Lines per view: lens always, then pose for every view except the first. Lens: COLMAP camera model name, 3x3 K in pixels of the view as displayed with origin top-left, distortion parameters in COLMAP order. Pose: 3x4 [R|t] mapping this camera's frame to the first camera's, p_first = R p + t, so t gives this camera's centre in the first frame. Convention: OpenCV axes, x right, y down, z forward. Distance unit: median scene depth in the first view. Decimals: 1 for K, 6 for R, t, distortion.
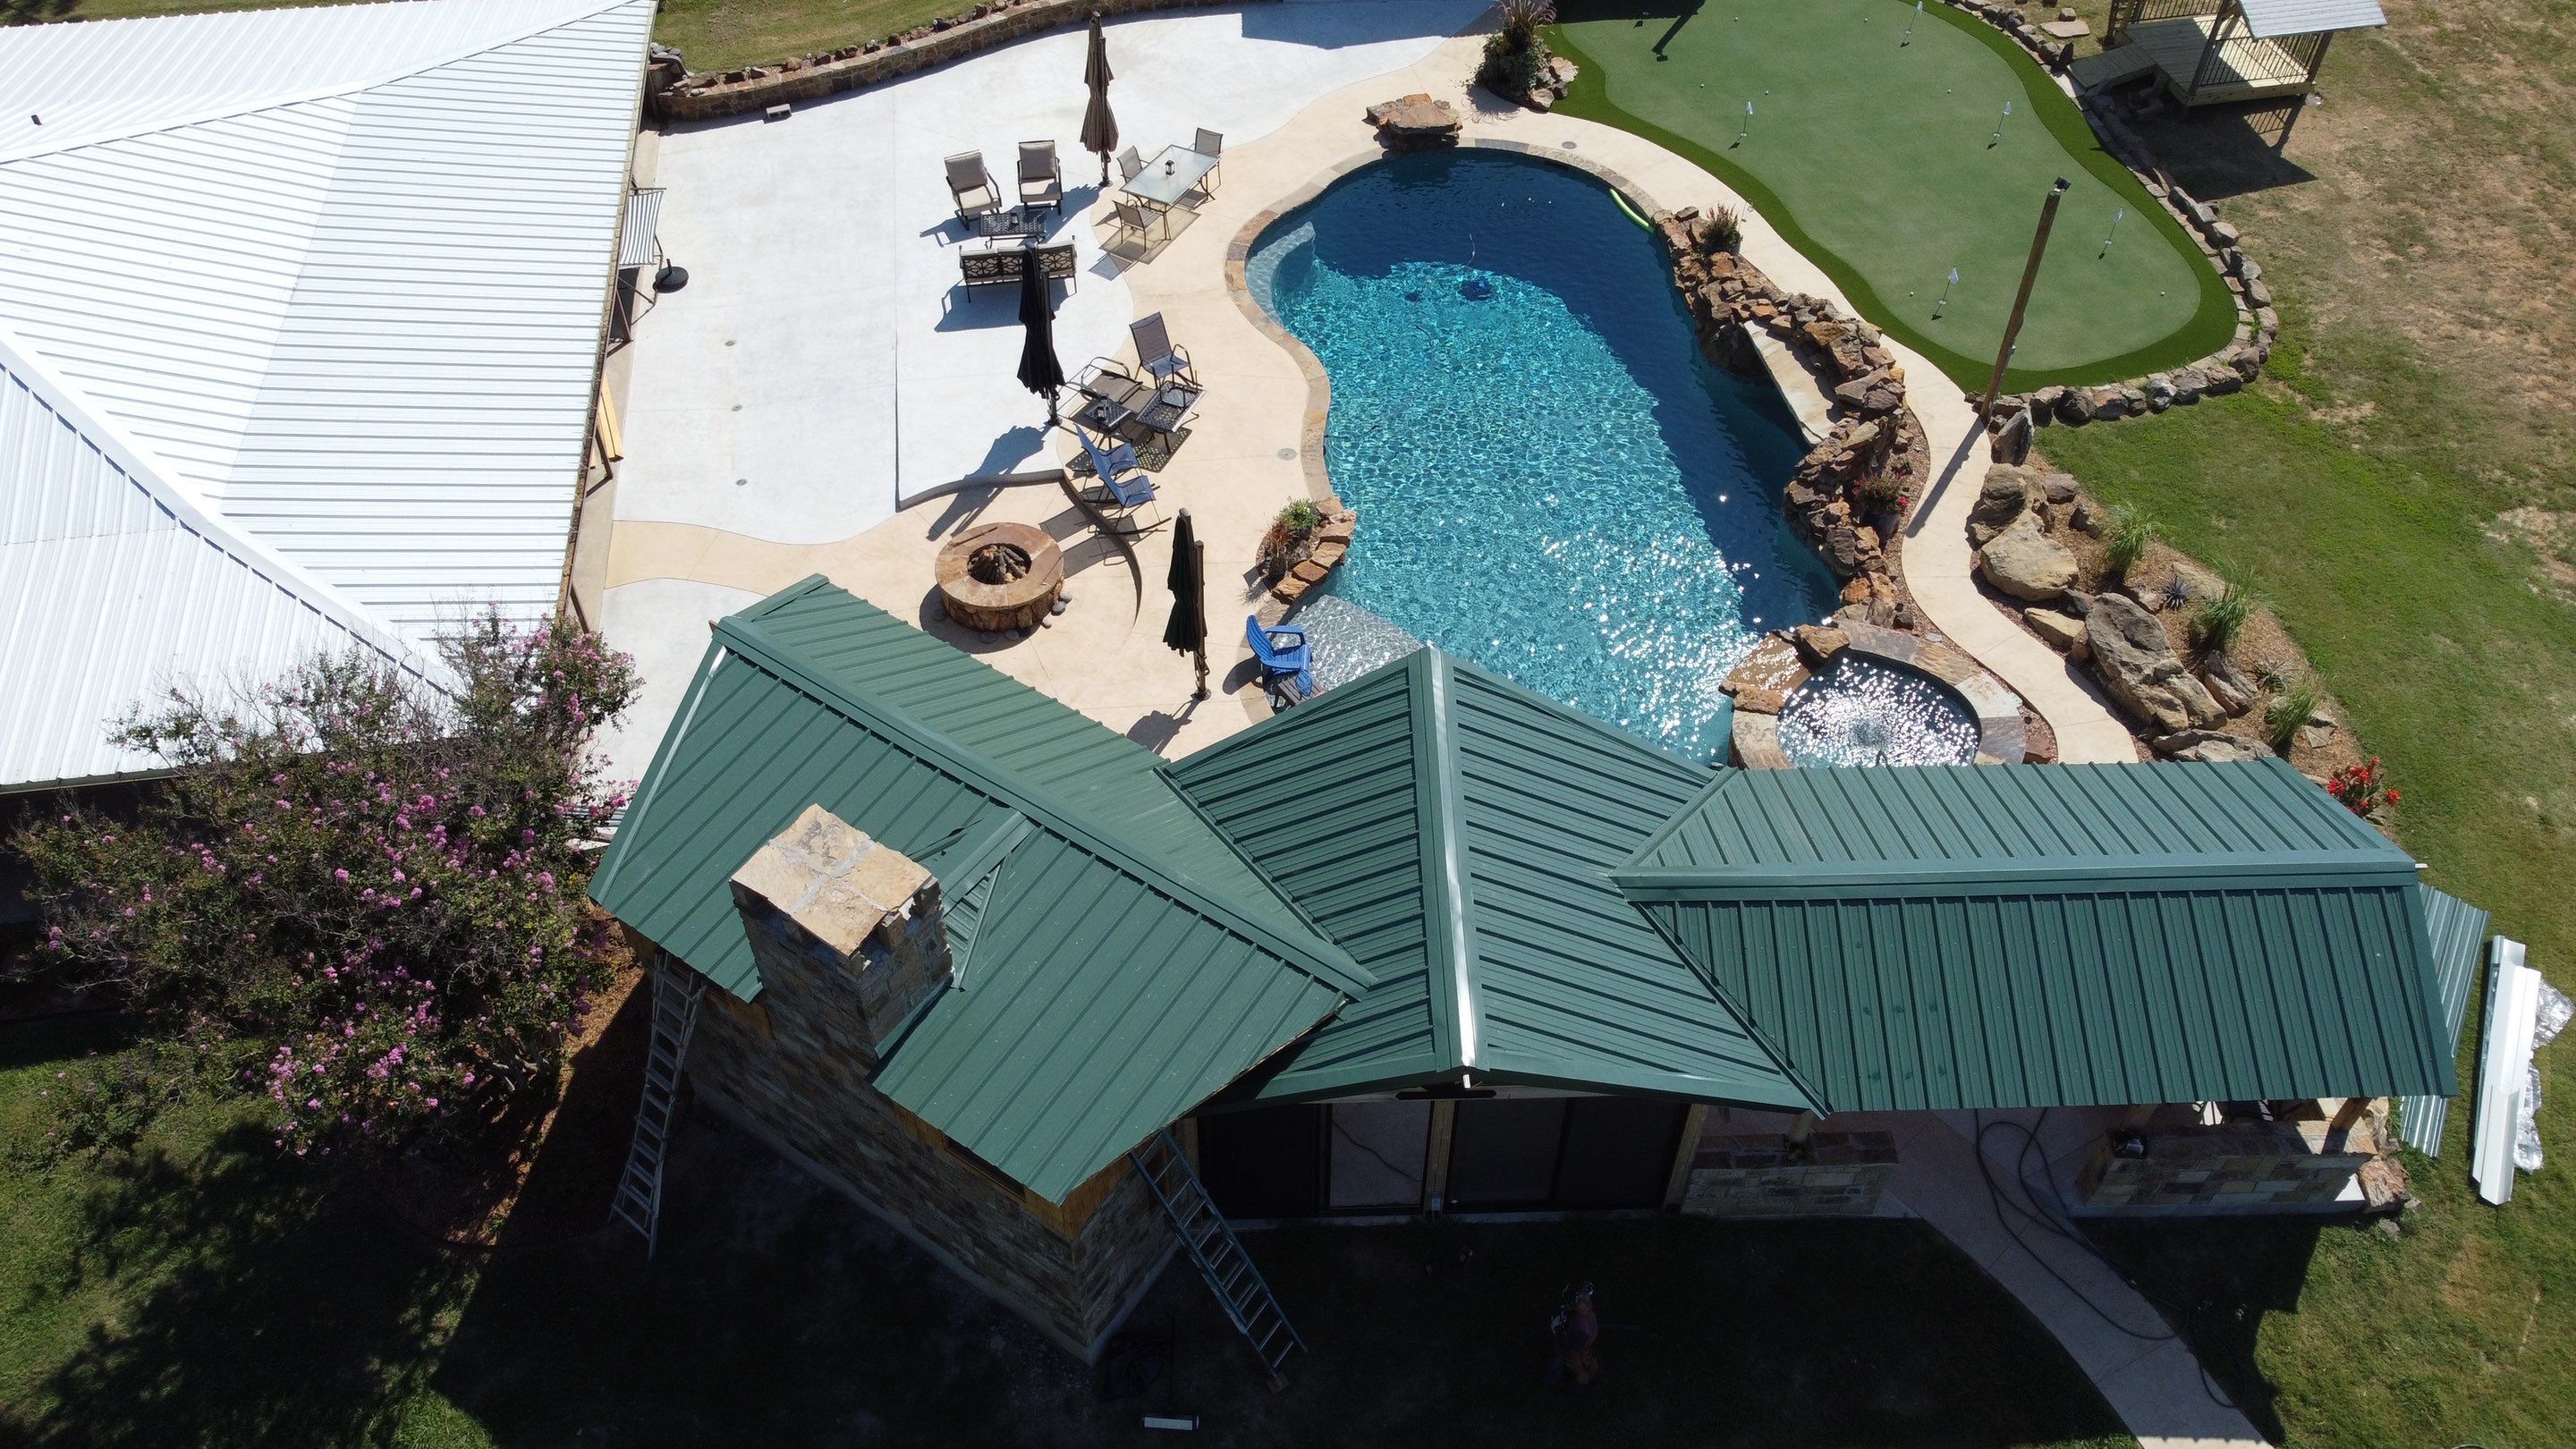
lens RADIAL K [[1949.6, 0, 1288.0], [0, 1949.6, 724.5], [0, 0, 1]] dist [-0.004895, 0.005215]
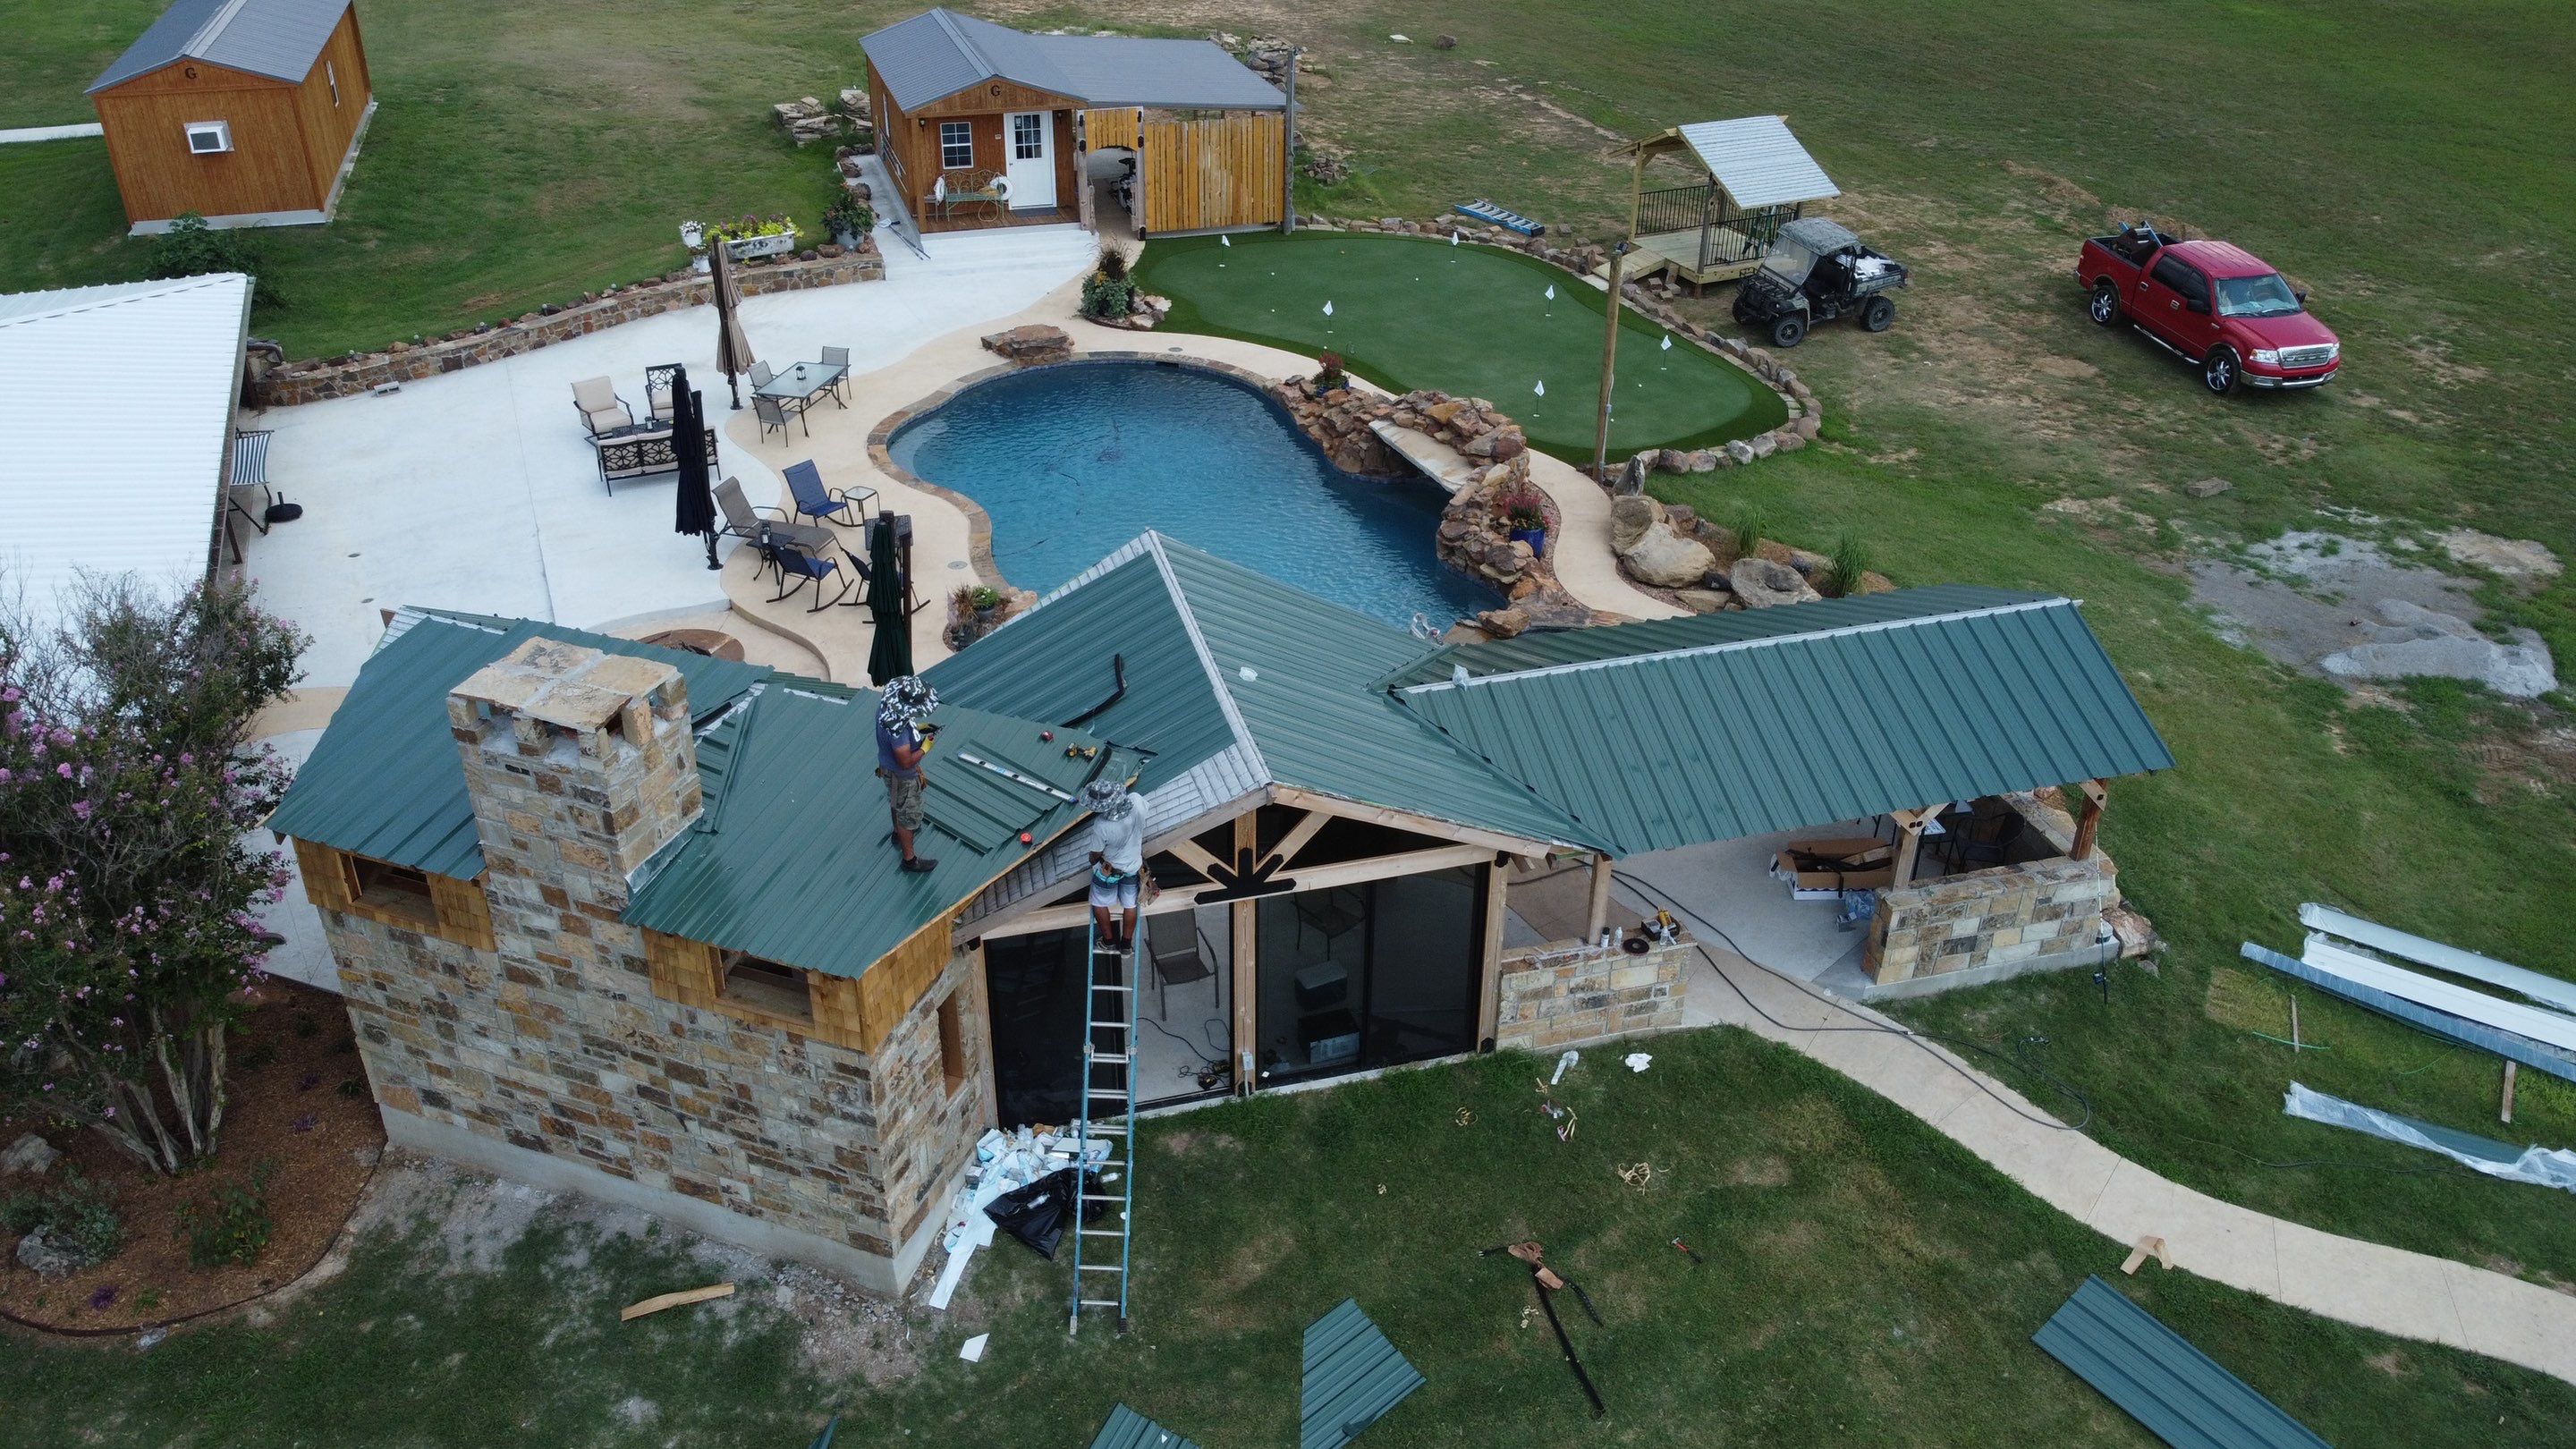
lens RADIAL K [[1949.6, 0, 1288.0], [0, 1949.6, 724.5], [0, 0, 1]] dist [-0.004895, 0.005215]
pose [[0.970017, -0.116772, 0.213148, -0.057674], [0.172304, 0.948932, -0.264271, 0.228946], [-0.171403, 0.293073, 0.940600, 0.045973]]
